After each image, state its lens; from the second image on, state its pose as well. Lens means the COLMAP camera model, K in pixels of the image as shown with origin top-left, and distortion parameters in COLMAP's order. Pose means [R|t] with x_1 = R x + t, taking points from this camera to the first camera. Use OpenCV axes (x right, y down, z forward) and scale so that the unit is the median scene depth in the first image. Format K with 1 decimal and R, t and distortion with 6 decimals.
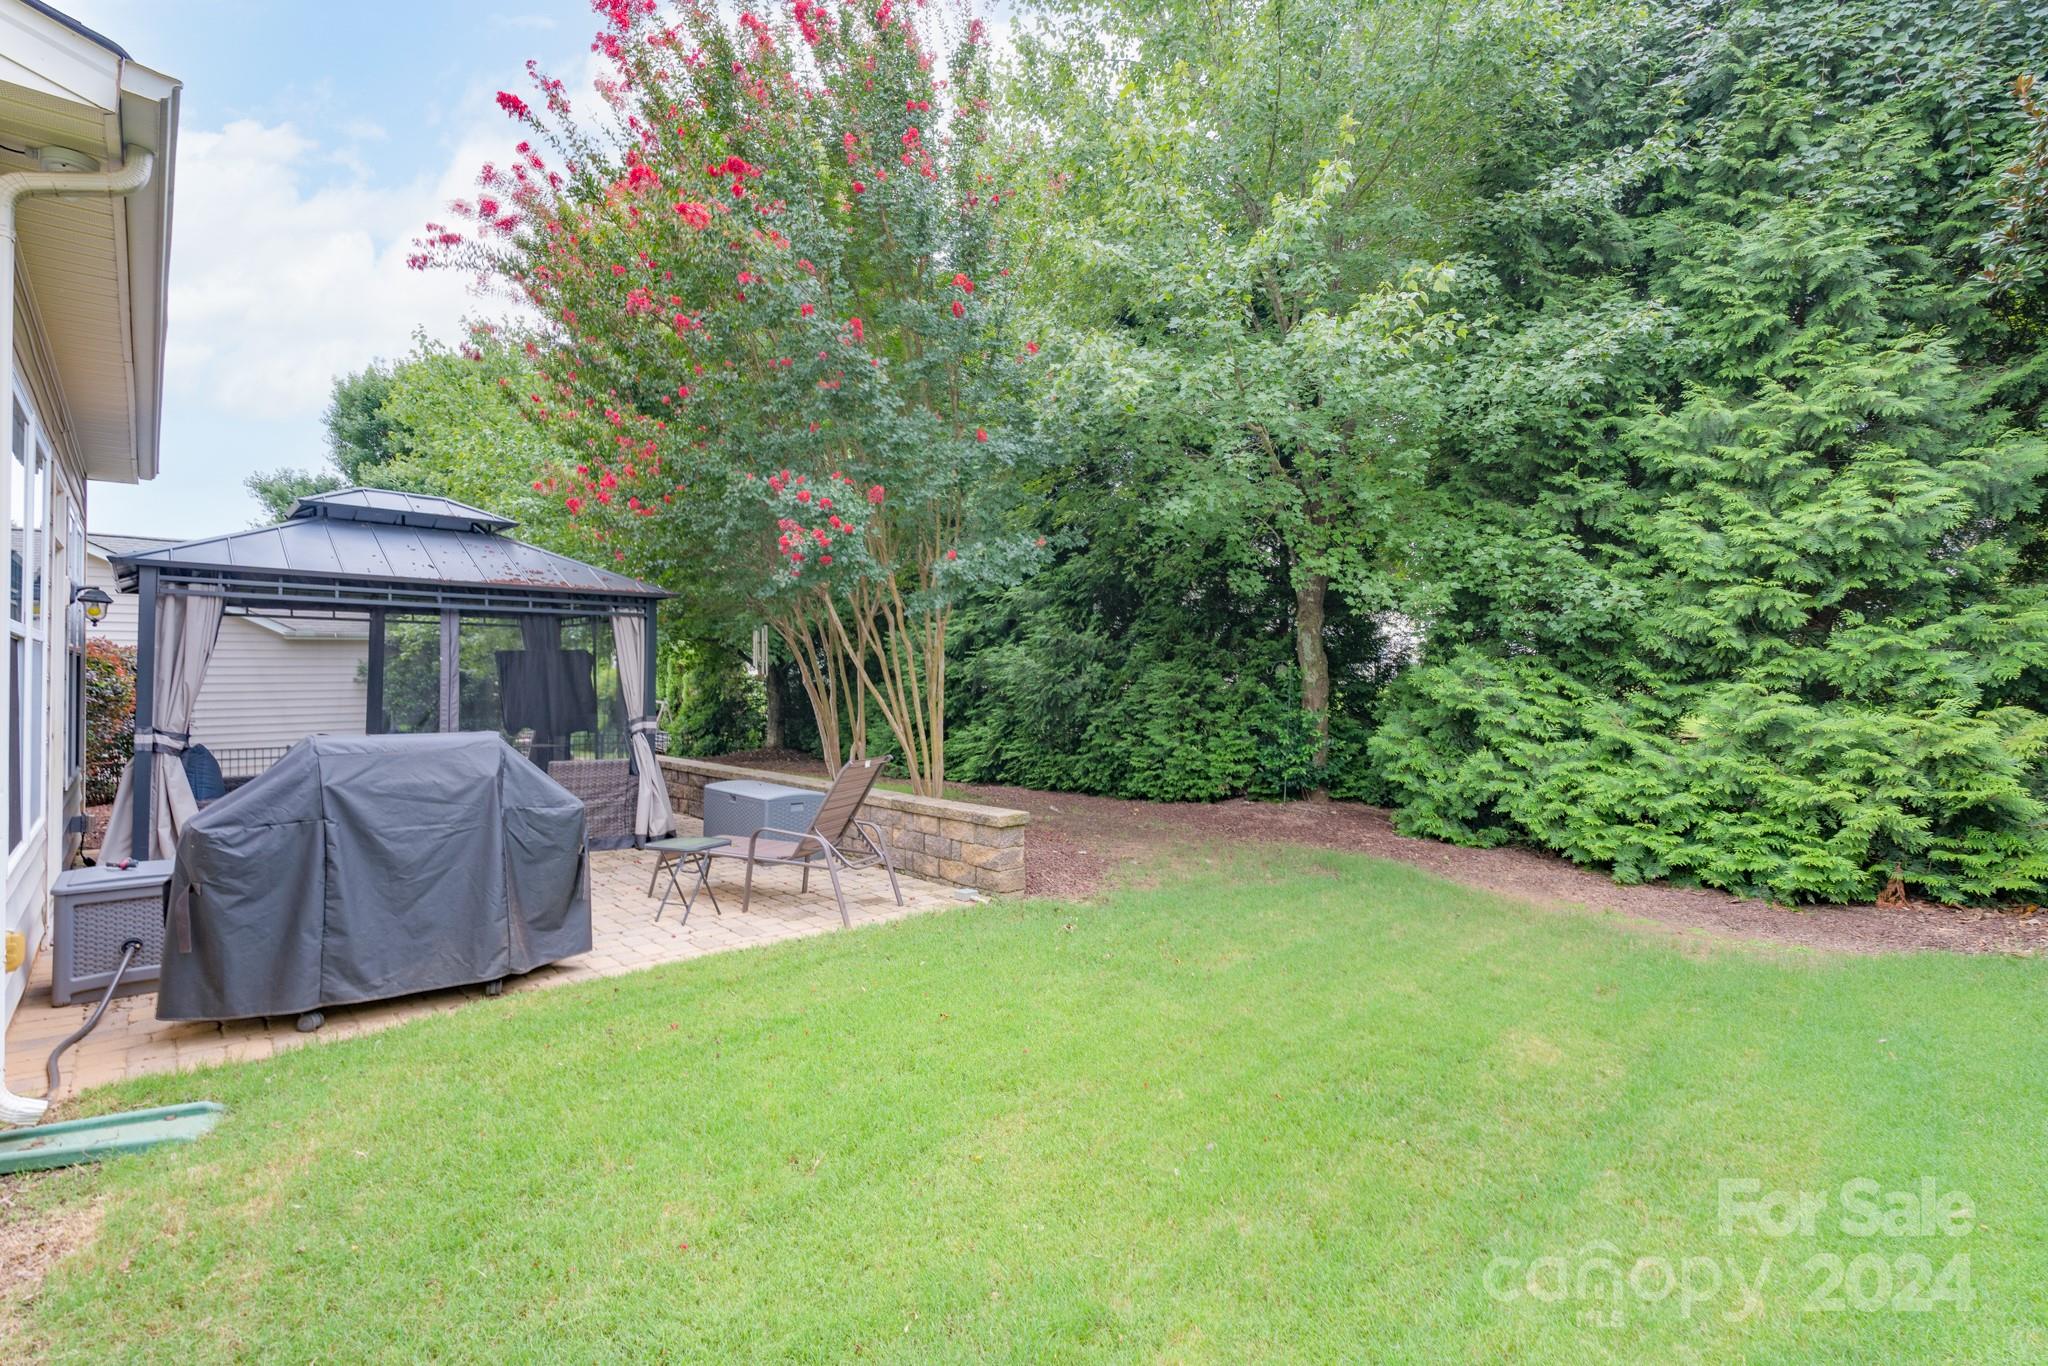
lens RADIAL K [[931.2, 0, 1026.6], [0, 931.2, 656.8], [0, 0, 1]] dist [0.001436, 0.000313]
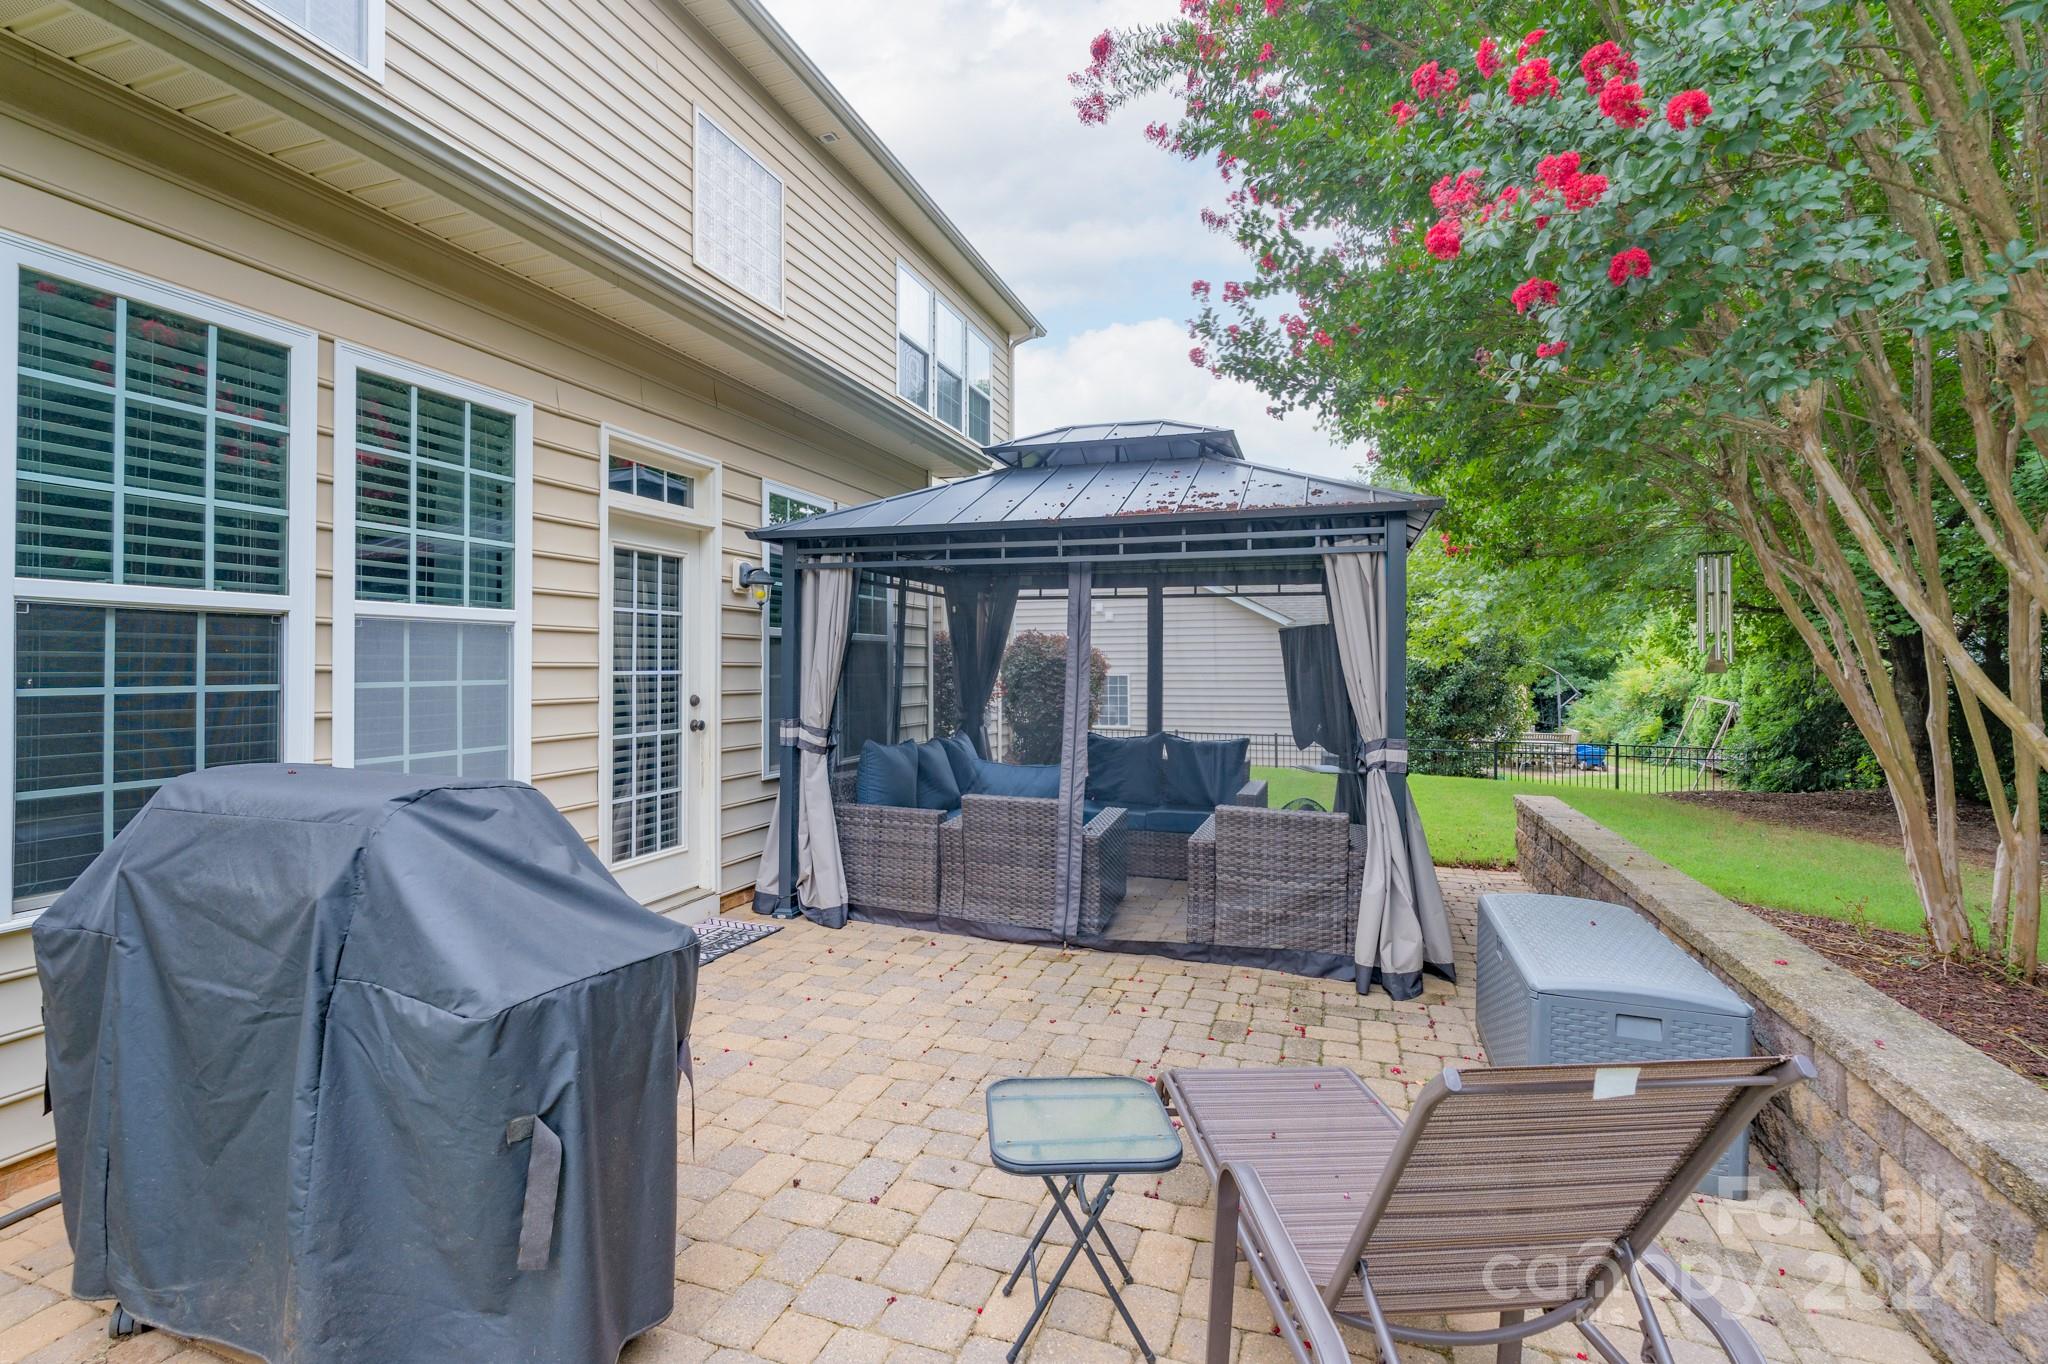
lens RADIAL K [[931.2, 0, 1026.6], [0, 931.2, 655.8], [0, 0, 1]] dist [0.001436, 0.000313]
pose [[0.471741, -0.008297, -0.881698, -0.040589], [0.015002, 0.999887, -0.001382, 0.015961], [0.881610, -0.012576, 0.471812, 0.645603]]
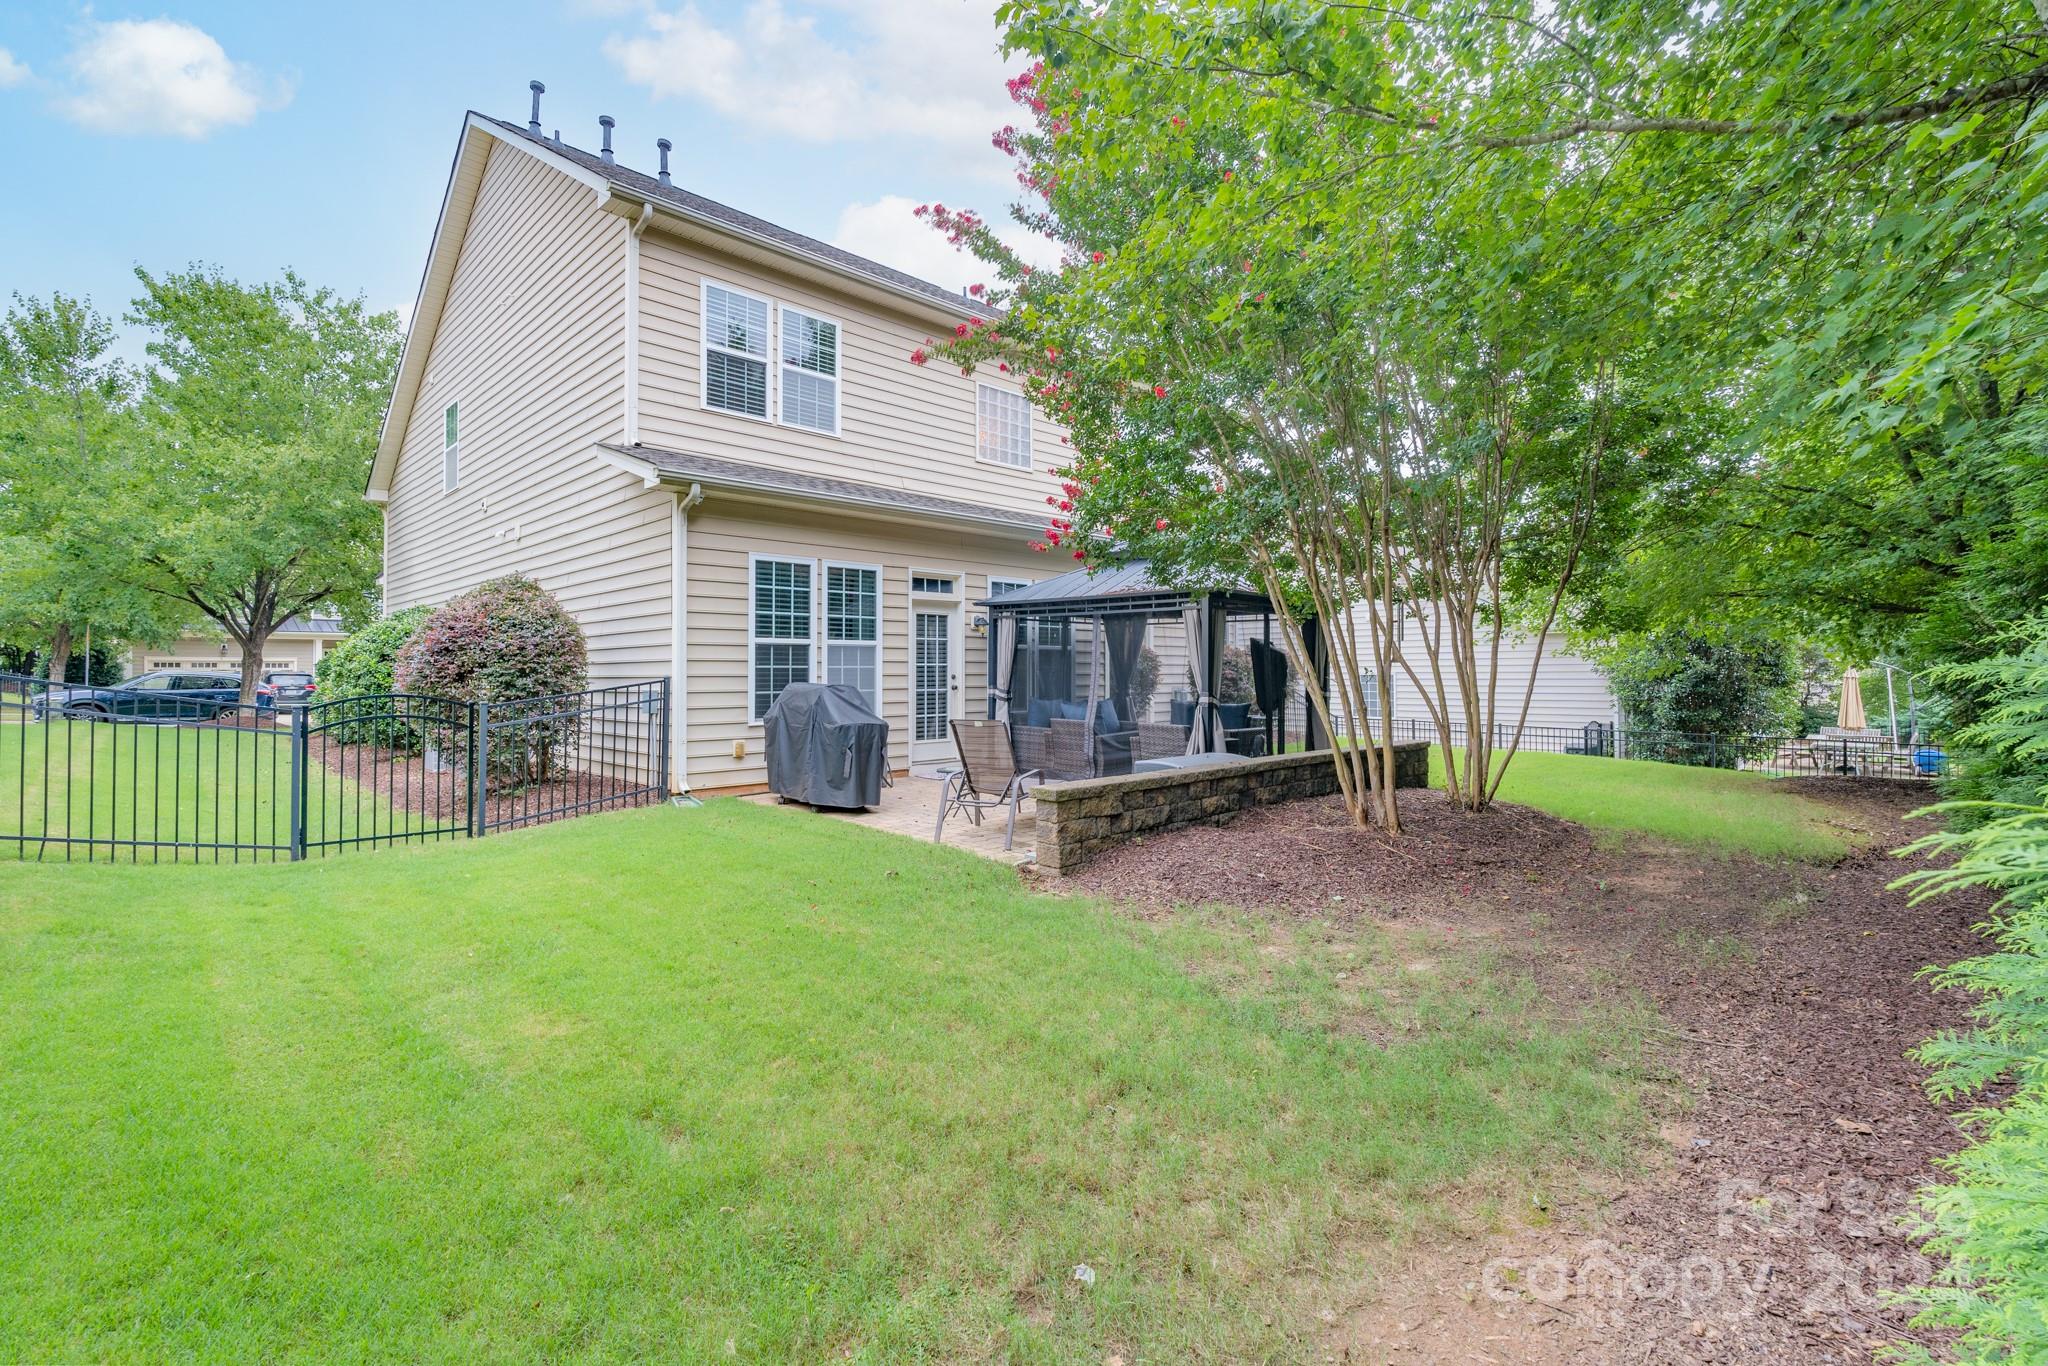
lens RADIAL K [[931.2, 0, 1026.6], [0, 931.2, 656.8], [0, 0, 1]] dist [0.001436, 0.000313]
pose [[0.035708, -0.014323, -0.999260, 0.871447], [0.016841, 0.999764, -0.013729, 0.035034], [0.999220, -0.016338, 0.035941, 0.830796]]
